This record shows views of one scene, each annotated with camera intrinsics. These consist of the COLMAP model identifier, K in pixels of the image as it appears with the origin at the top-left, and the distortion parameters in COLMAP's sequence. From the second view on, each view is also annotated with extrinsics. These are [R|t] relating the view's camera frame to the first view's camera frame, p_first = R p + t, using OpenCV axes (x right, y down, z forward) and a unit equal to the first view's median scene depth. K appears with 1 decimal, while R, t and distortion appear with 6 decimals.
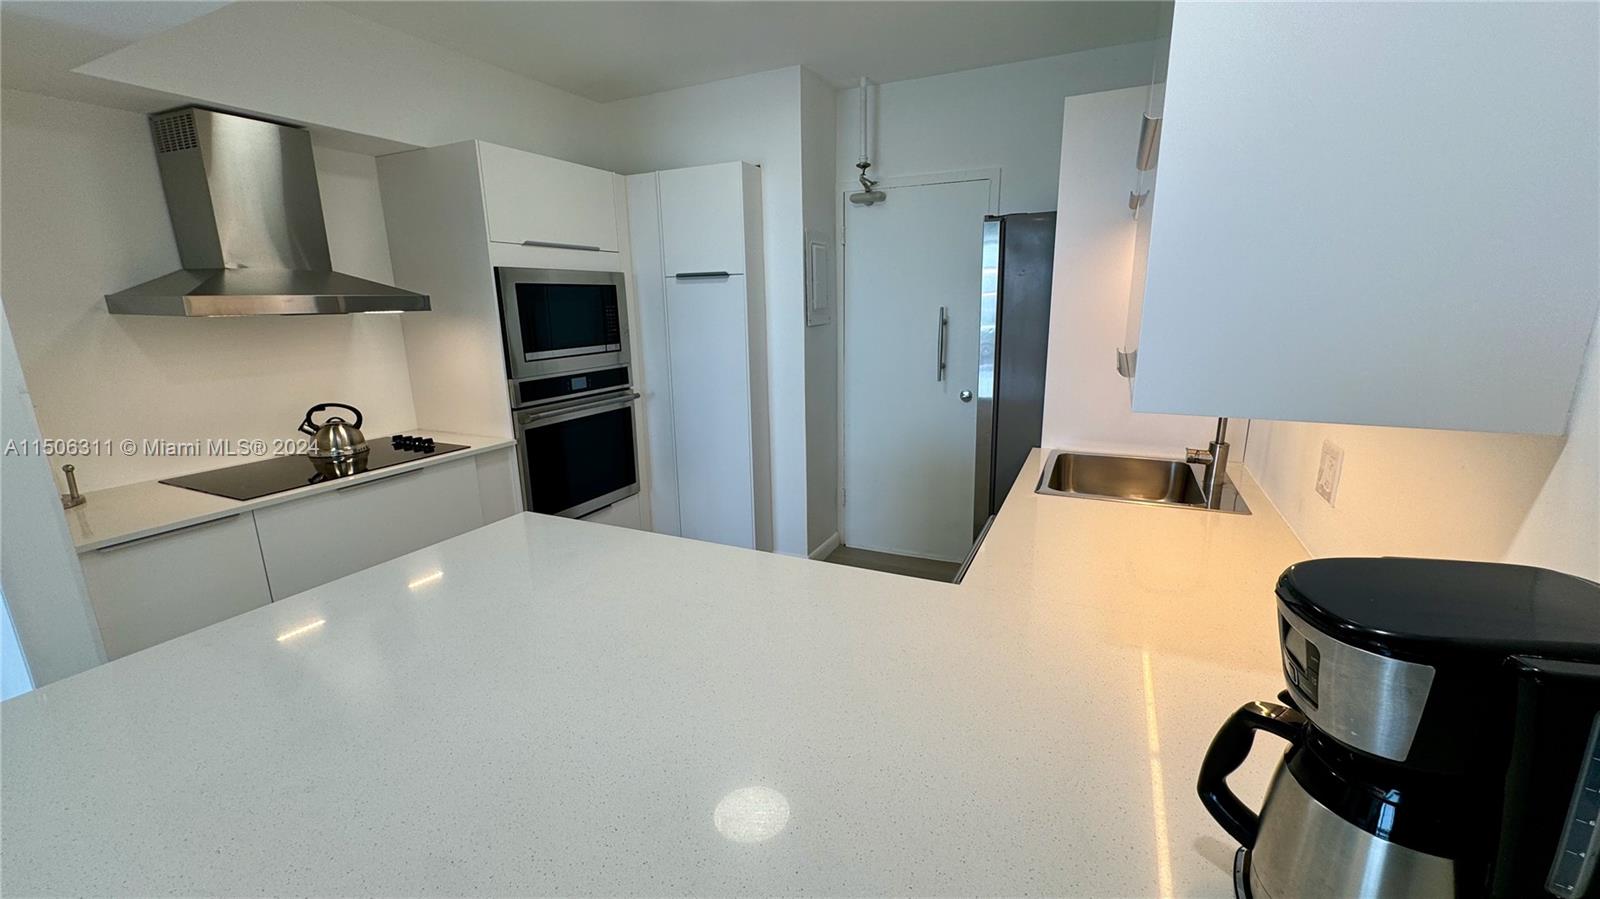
lens RADIAL K [[640.7, 0, 800.0], [0, 640.7, 449.5], [0, 0, 1]] dist [-0.002607, 0.000183]
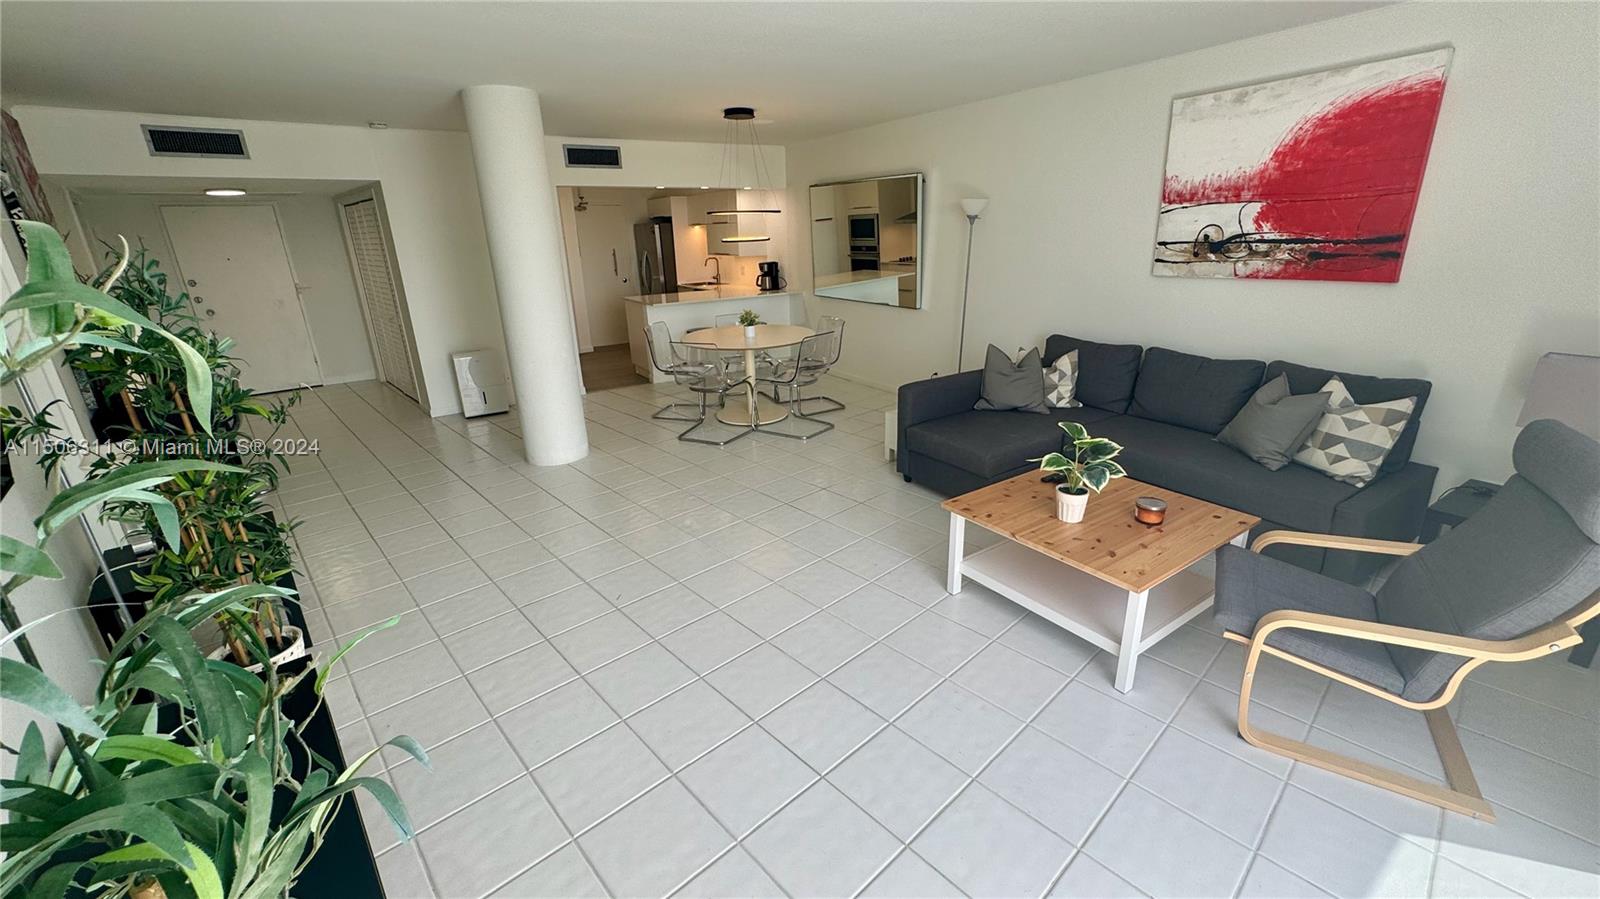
lens RADIAL K [[640.7, 0, 800.0], [0, 640.7, 449.5], [0, 0, 1]] dist [-0.002607, 0.000183]
pose [[0.533566, -0.270826, 0.801224, -2.255793], [0.208100, 0.960259, 0.186001, 0.339809], [-0.819757, 0.067491, 0.568721, -1.513787]]
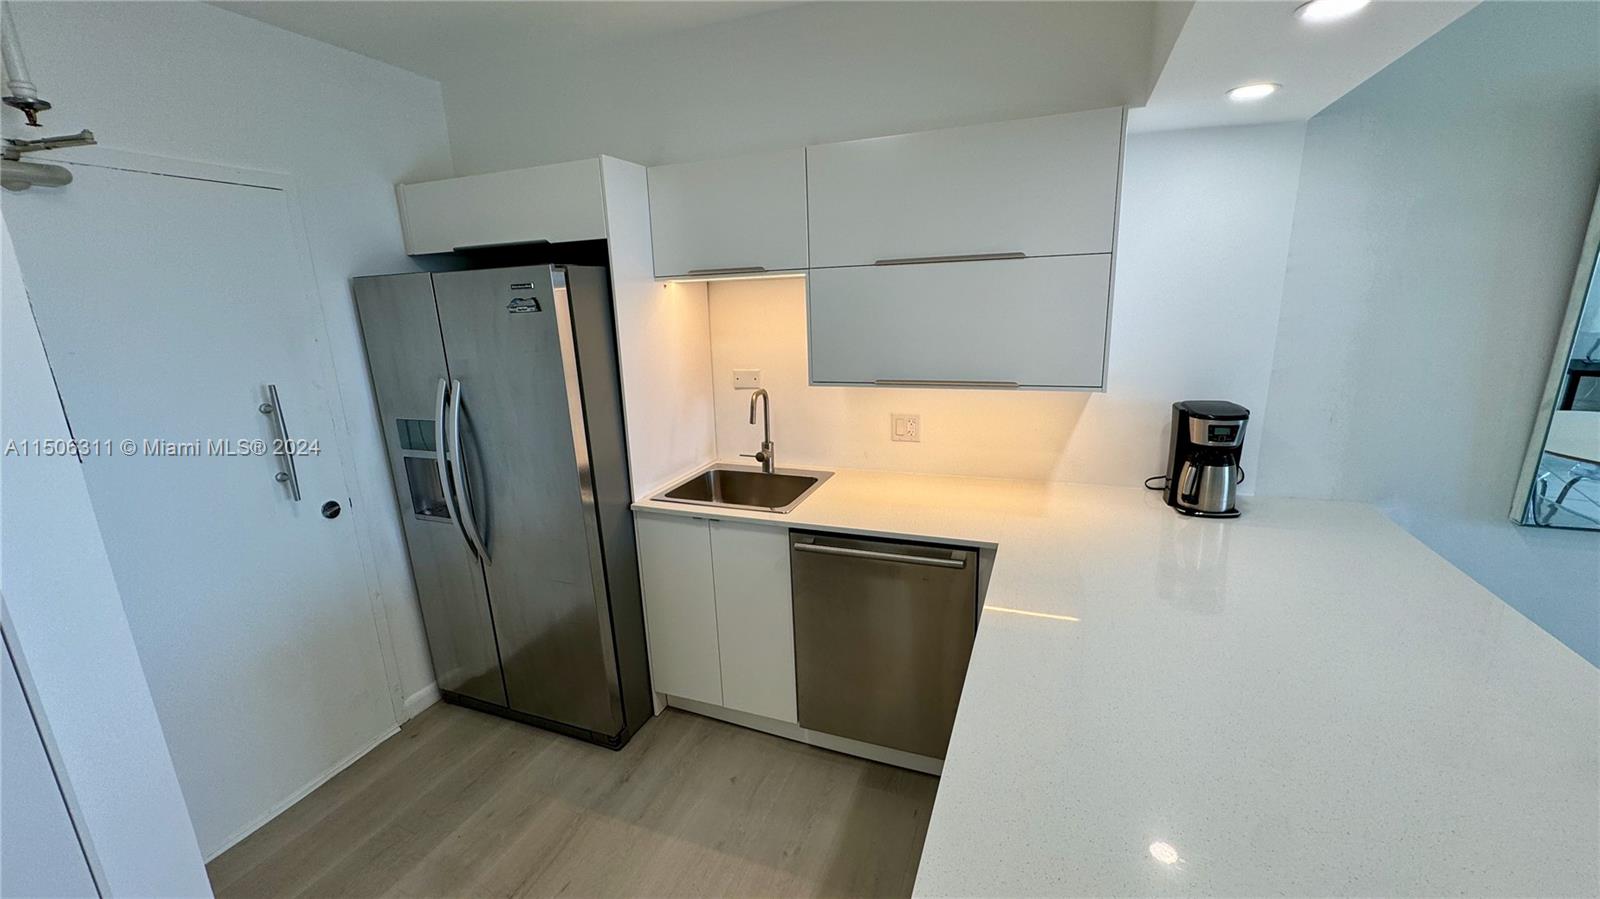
lens RADIAL K [[639.3, 0, 800.0], [0, 639.3, 449.5], [0, 0, 1]] dist [-0.001962, 0.000520]
pose [[-0.066981, -0.214608, 0.974401, -0.504208], [0.263286, 0.938178, 0.224729, -0.200742], [-0.962390, 0.271598, -0.006337, 0.636131]]
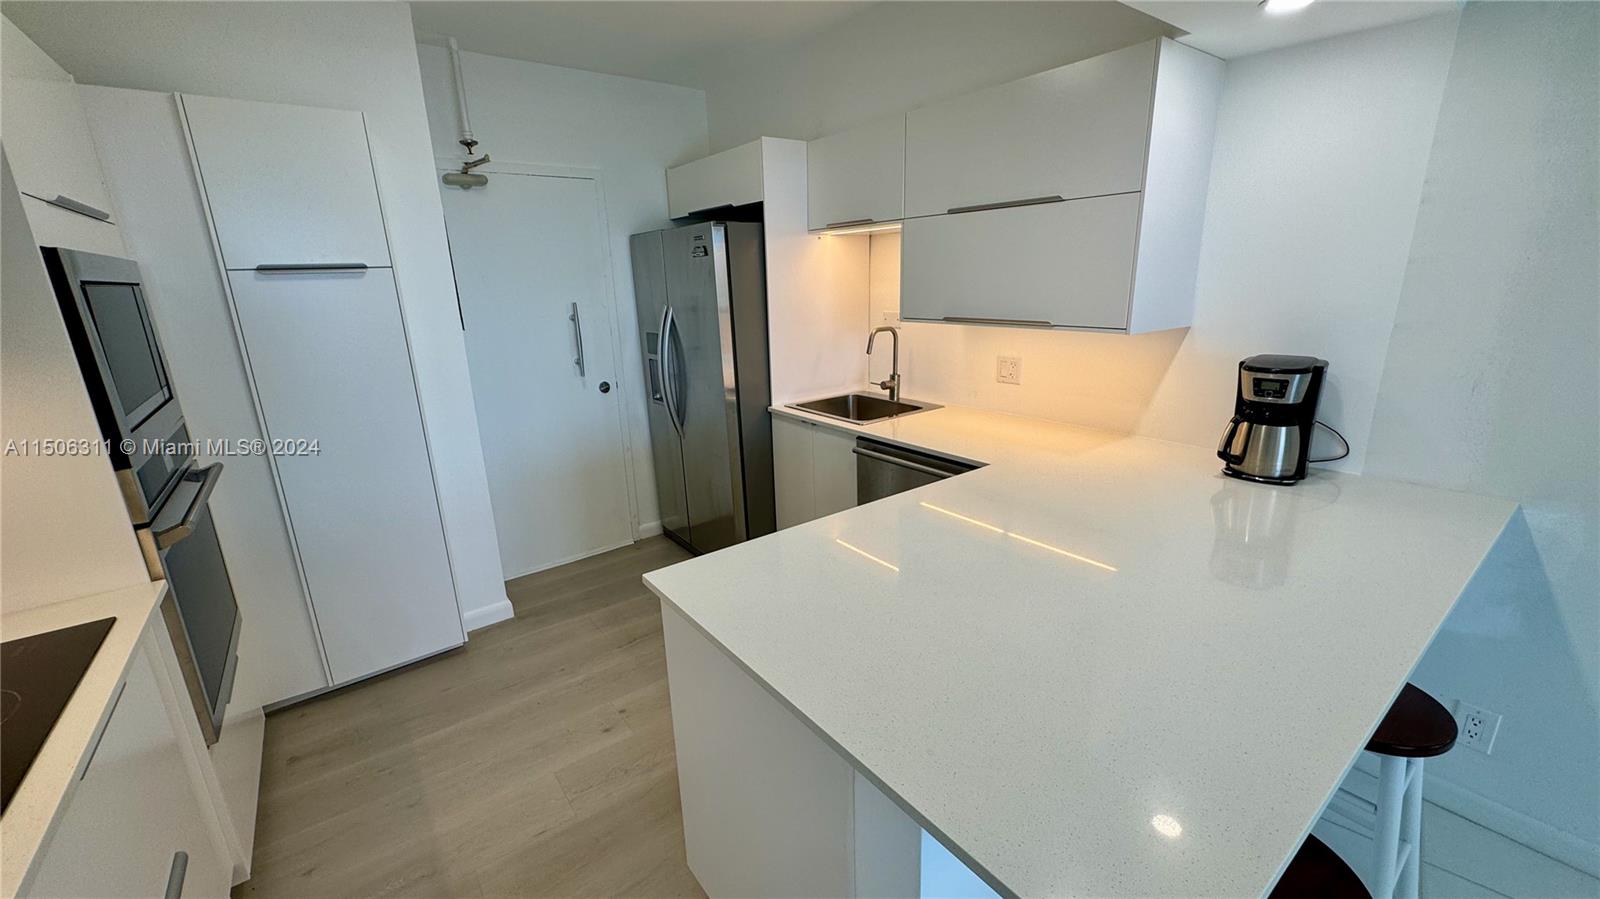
lens RADIAL K [[640.7, 0, 800.0], [0, 640.7, 449.5], [0, 0, 1]] dist [-0.002607, 0.000183]
pose [[0.461914, -0.231970, 0.856052, -0.623039], [0.224620, 0.964322, 0.140106, -0.074372], [-0.858010, 0.127570, 0.497539, 0.276696]]
